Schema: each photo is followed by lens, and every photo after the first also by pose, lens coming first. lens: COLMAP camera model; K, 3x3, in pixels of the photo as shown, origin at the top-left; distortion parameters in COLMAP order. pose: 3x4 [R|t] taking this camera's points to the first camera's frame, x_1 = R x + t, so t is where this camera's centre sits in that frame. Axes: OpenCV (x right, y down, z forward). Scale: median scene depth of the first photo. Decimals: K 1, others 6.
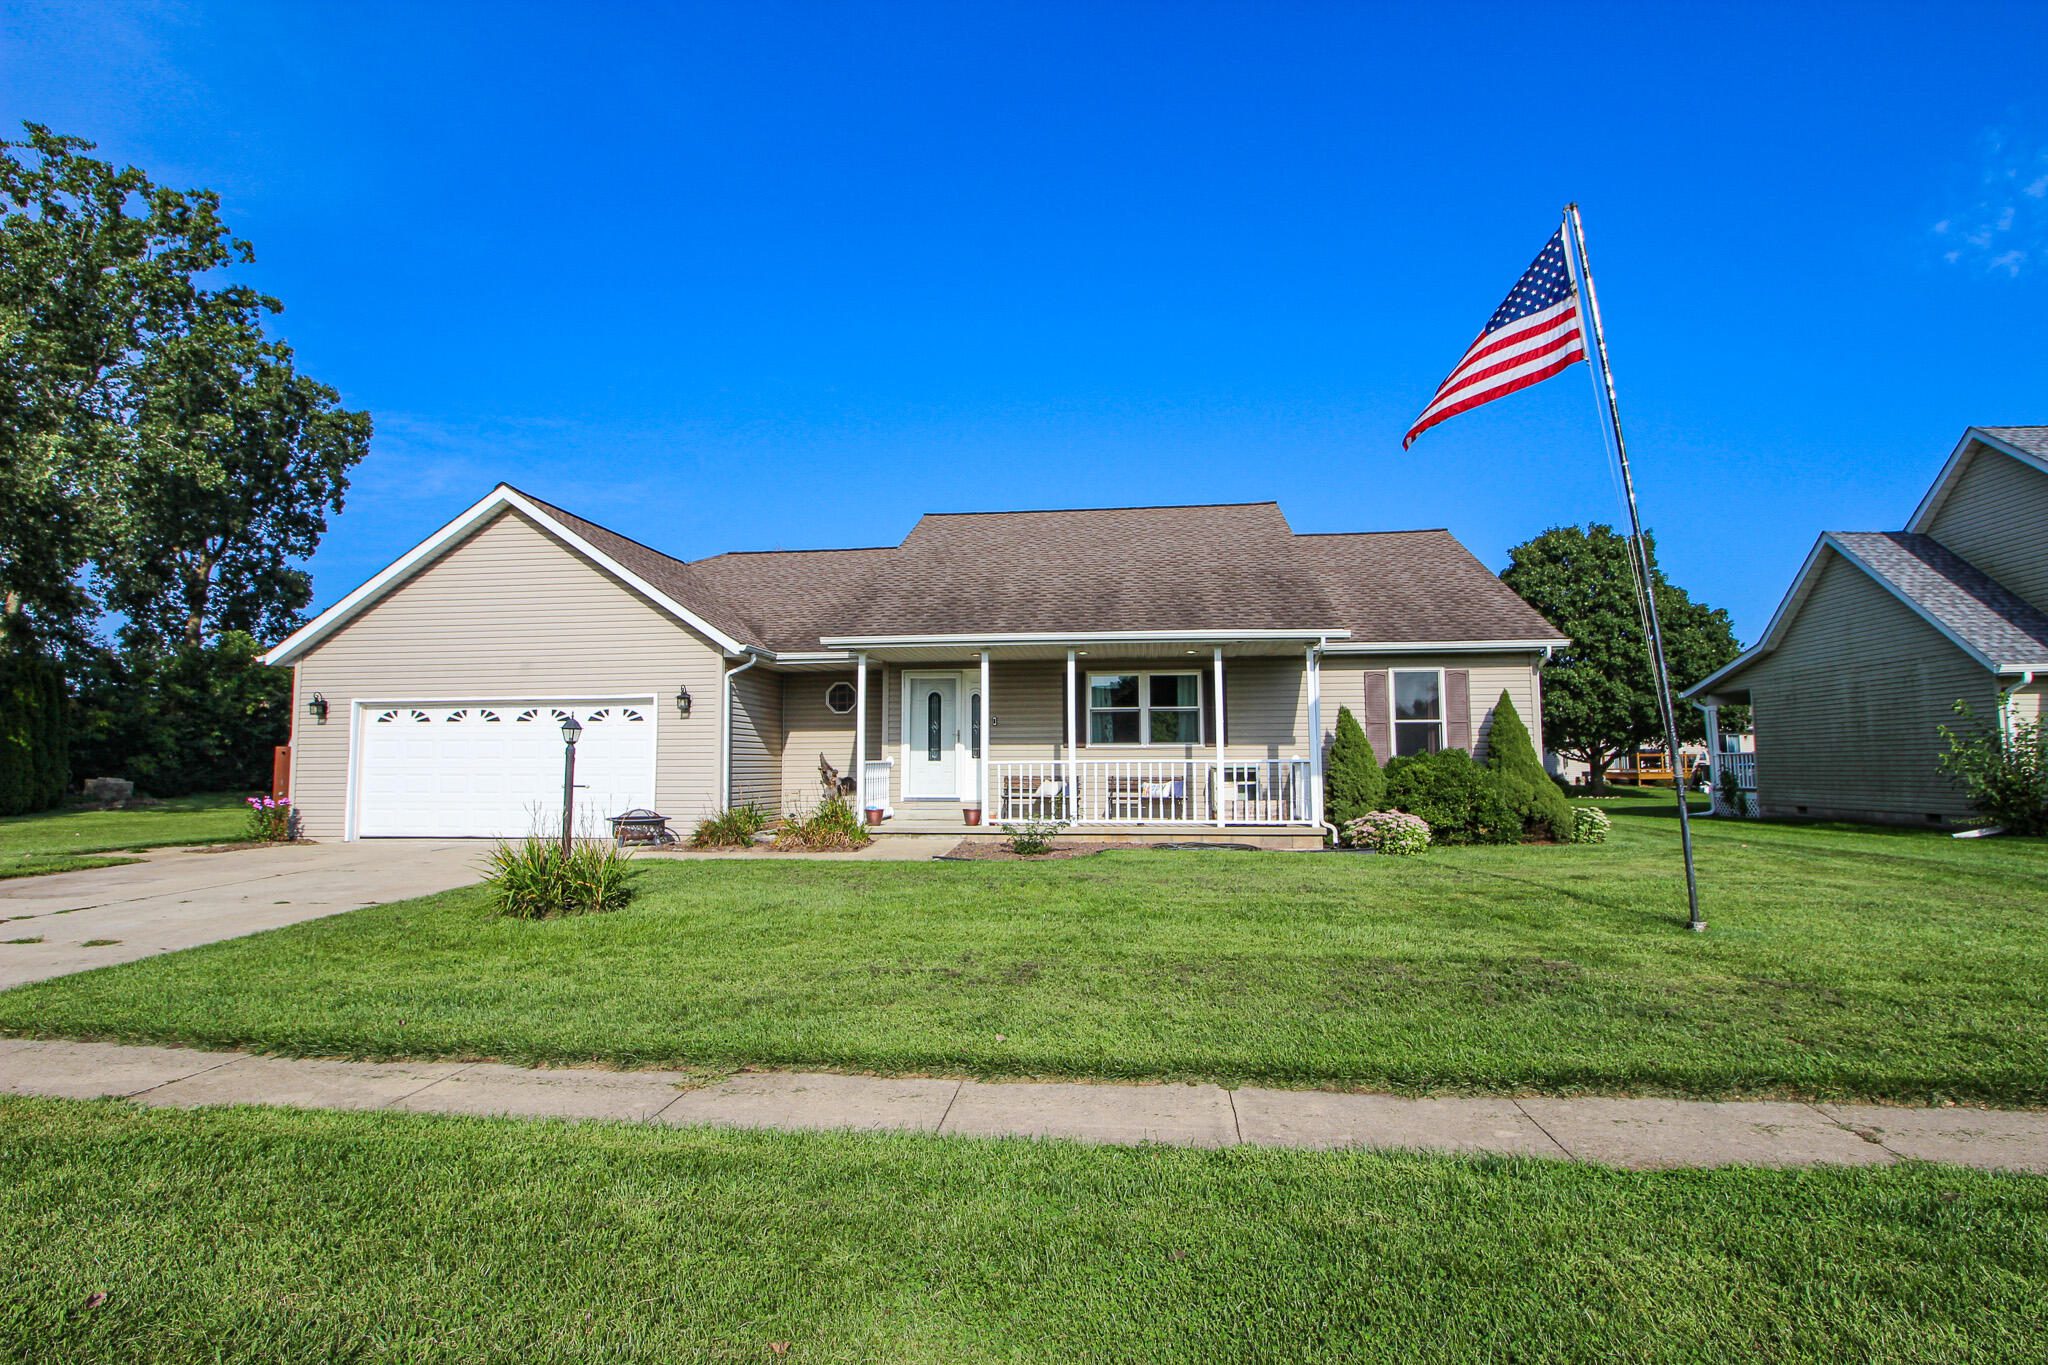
lens RADIAL K [[1058.8, 0, 1024.0], [0, 1058.8, 682.5], [0, 0, 1]] dist [0.000739, -0.010321]
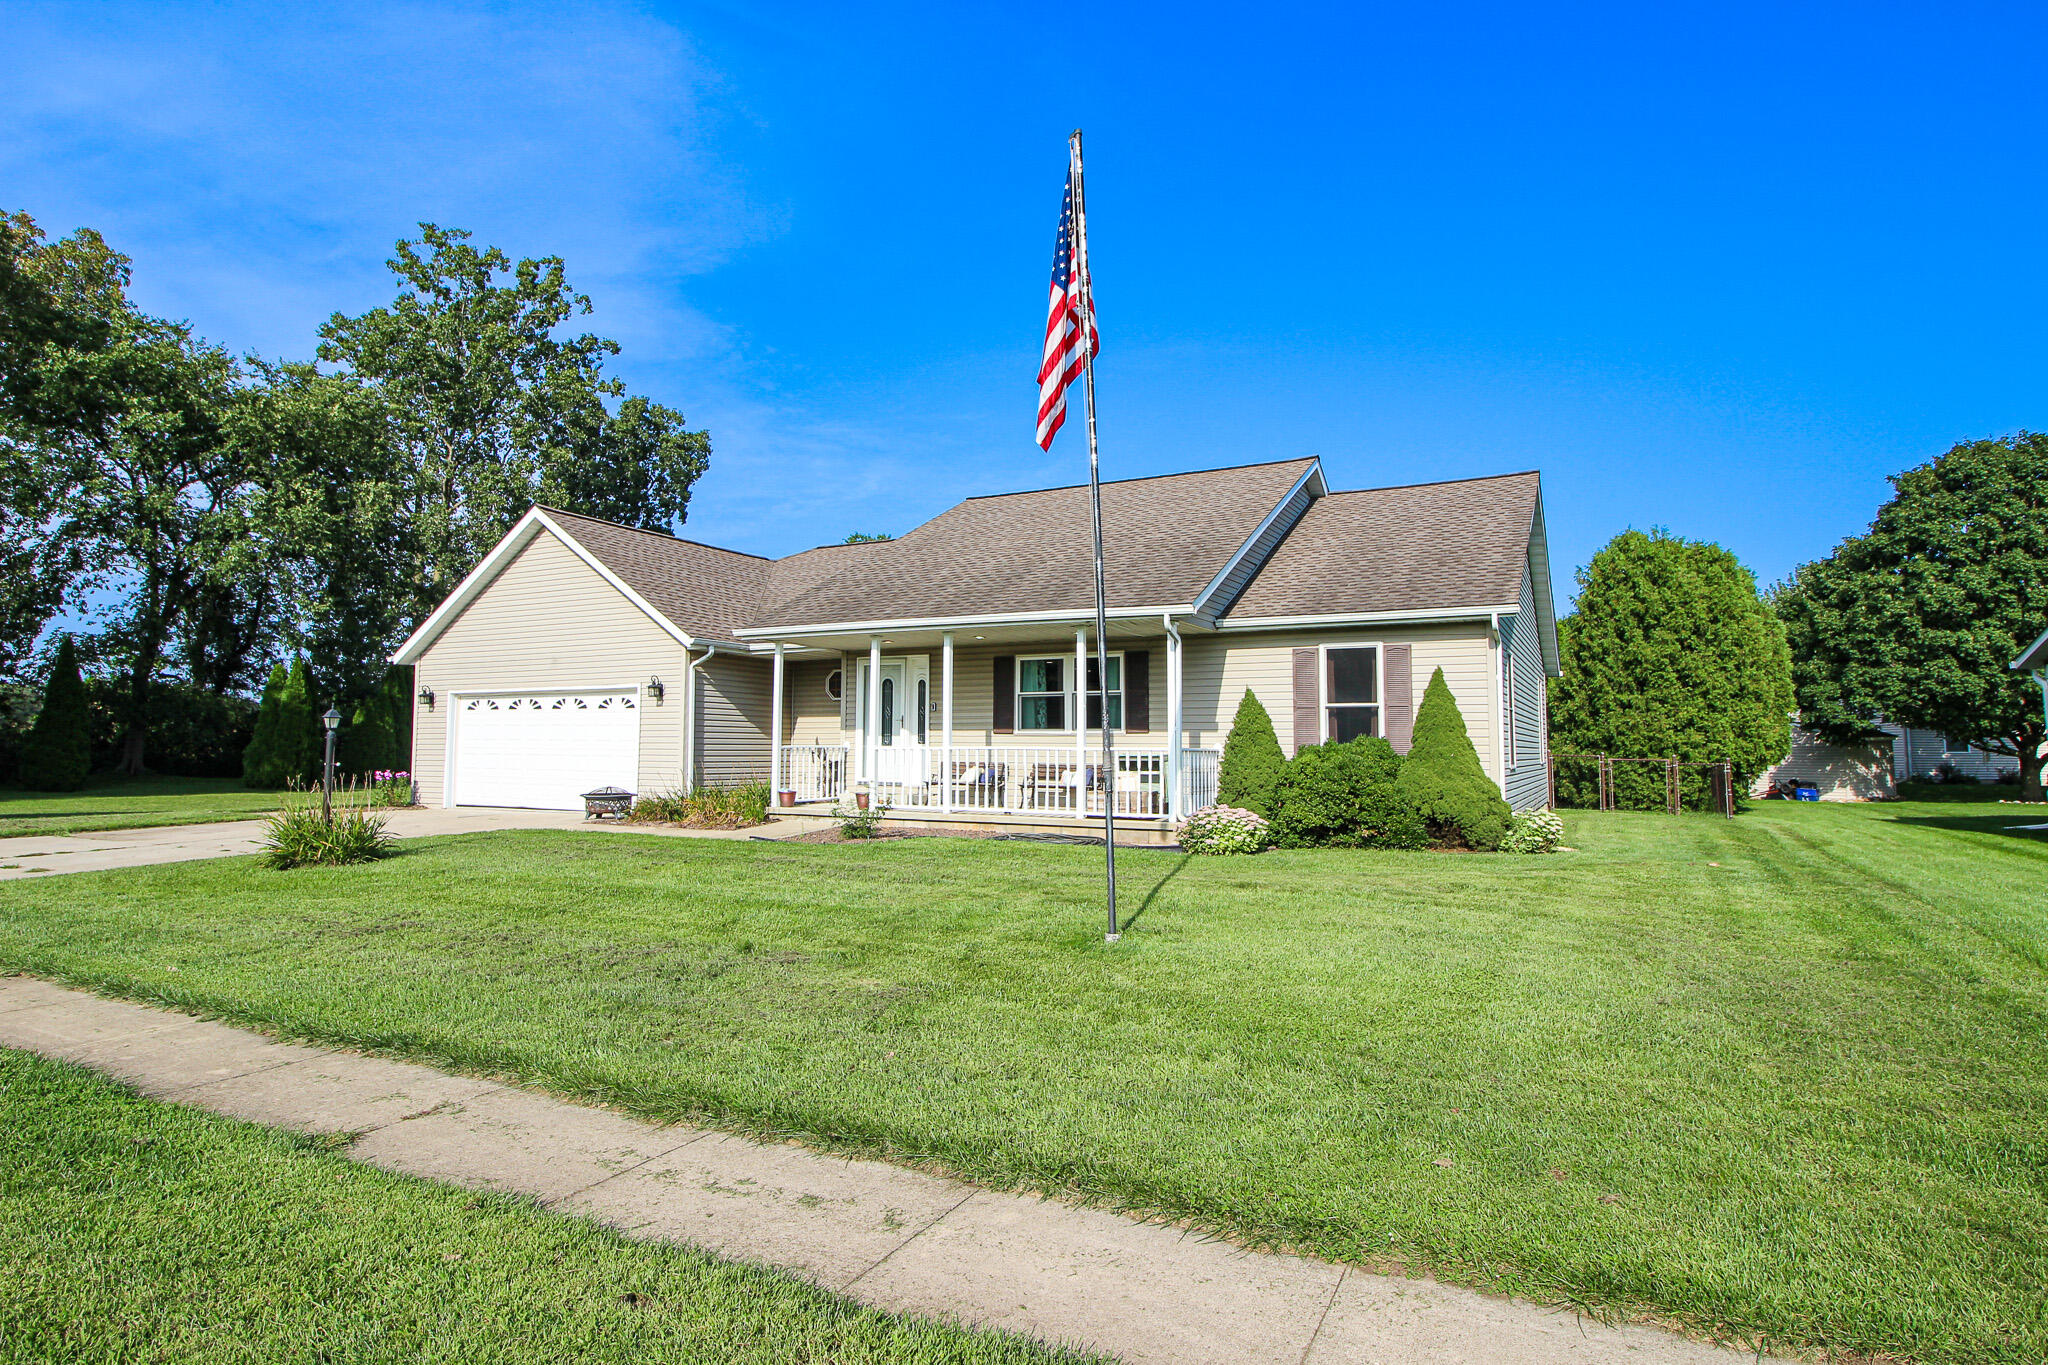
lens RADIAL K [[1112.8, 0, 1024.0], [0, 1112.8, 682.5], [0, 0, 1]] dist [-0.001638, -0.000909]
pose [[0.932806, -0.012376, -0.360167, 0.425077], [0.018926, 0.999713, 0.014666, -0.000101], [0.359882, -0.020497, 0.932772, 0.050704]]
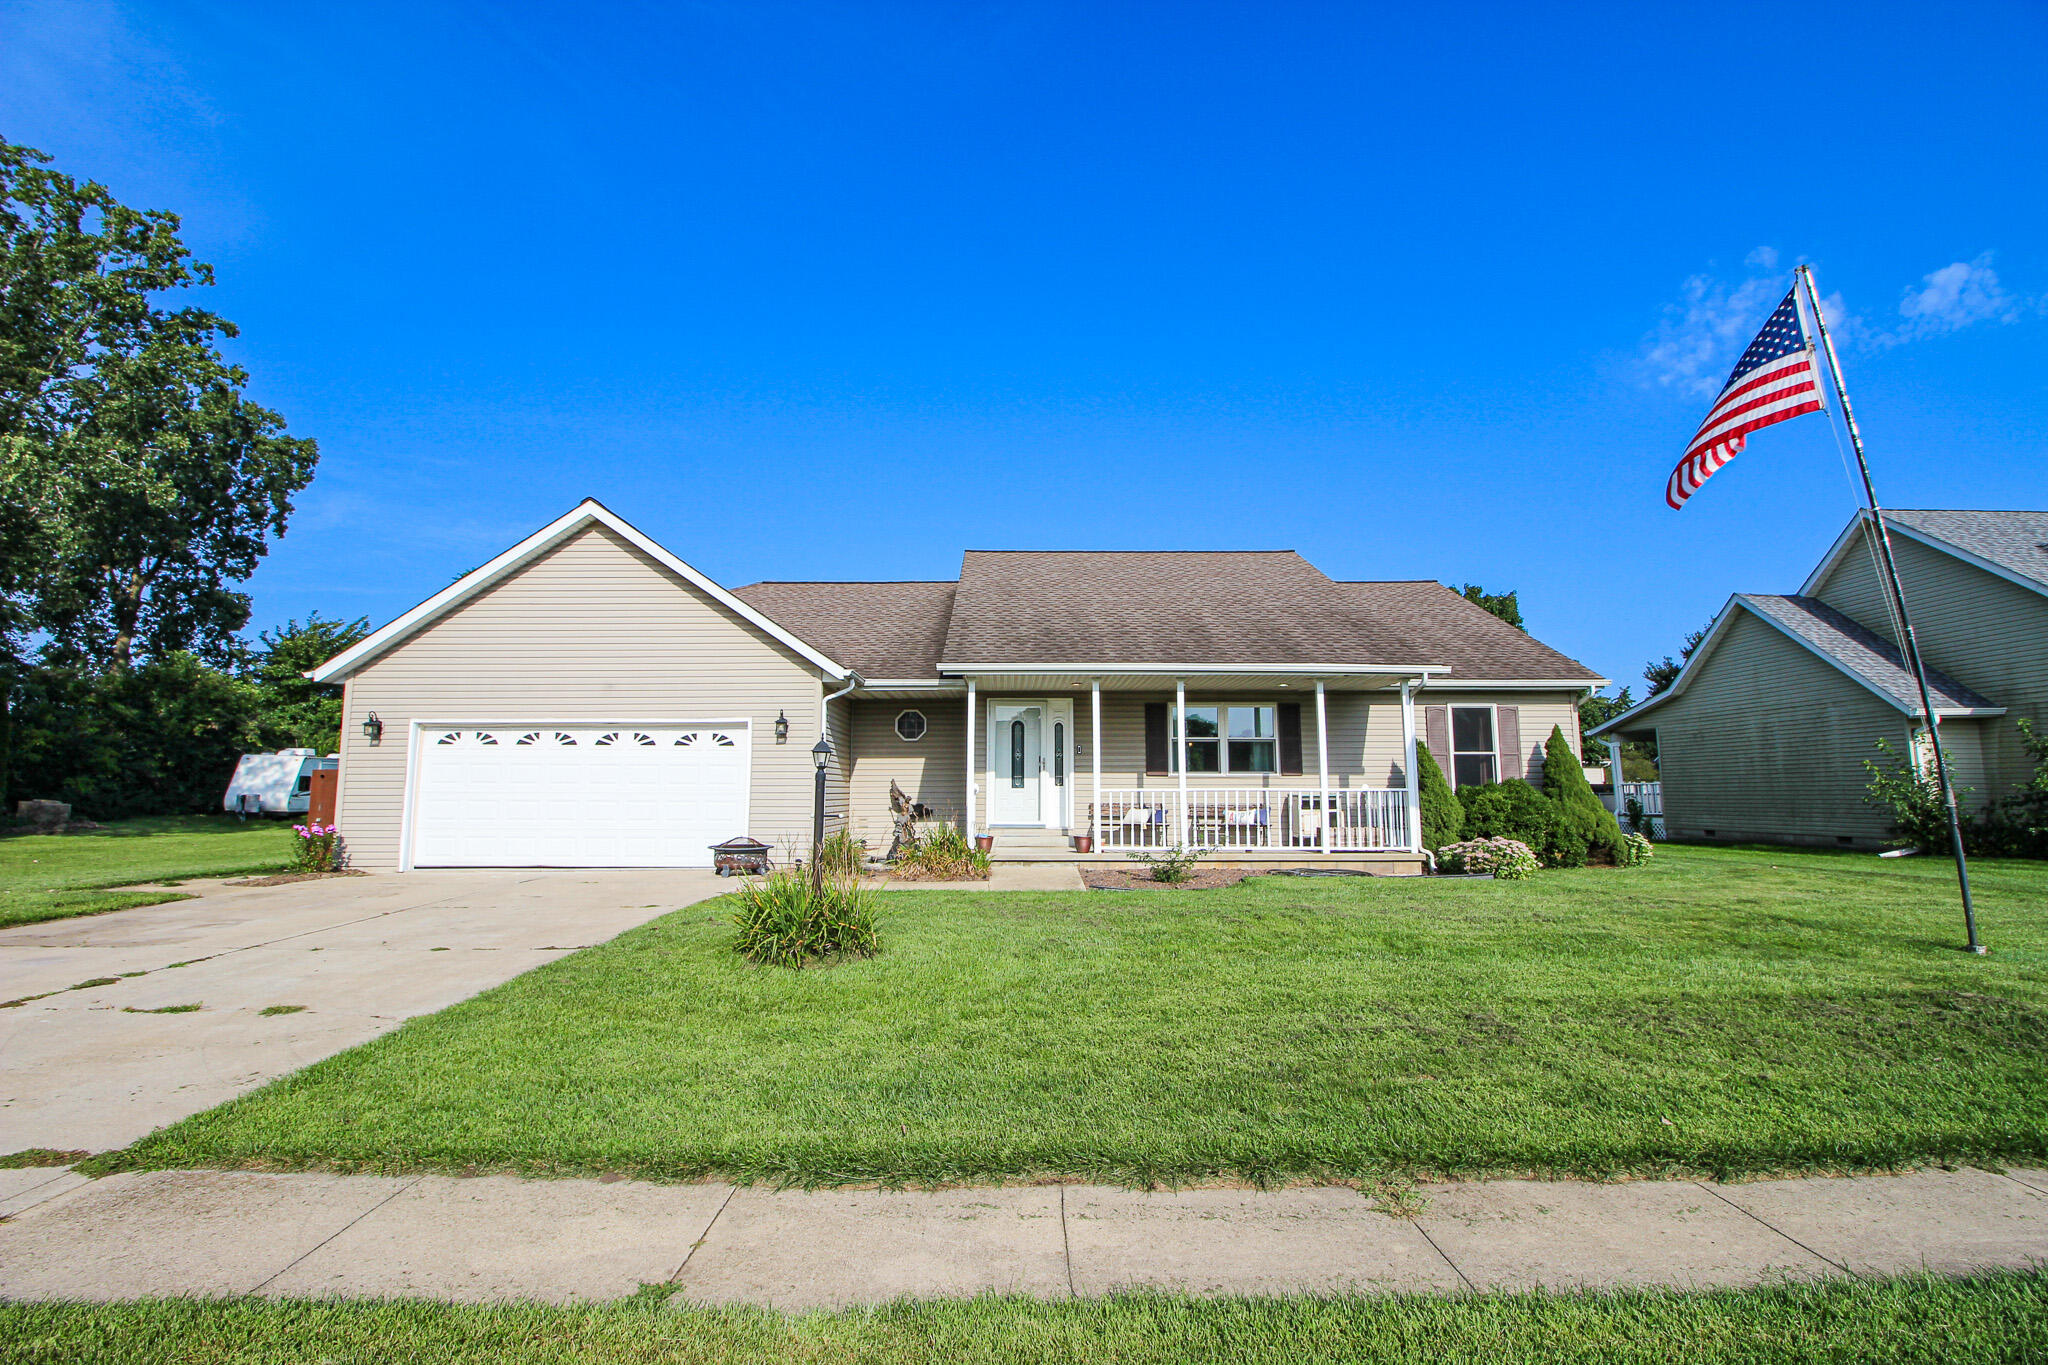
lens RADIAL K [[947.0, 0, 1024.0], [0, 947.0, 682.5], [0, 0, 1]] dist [-0.007515, -0.007729]
pose [[0.991929, 0.018239, 0.125478, -0.194361], [-0.013677, 0.999217, -0.037123, 0.006301], [-0.126057, 0.035107, 0.991402, 0.094256]]
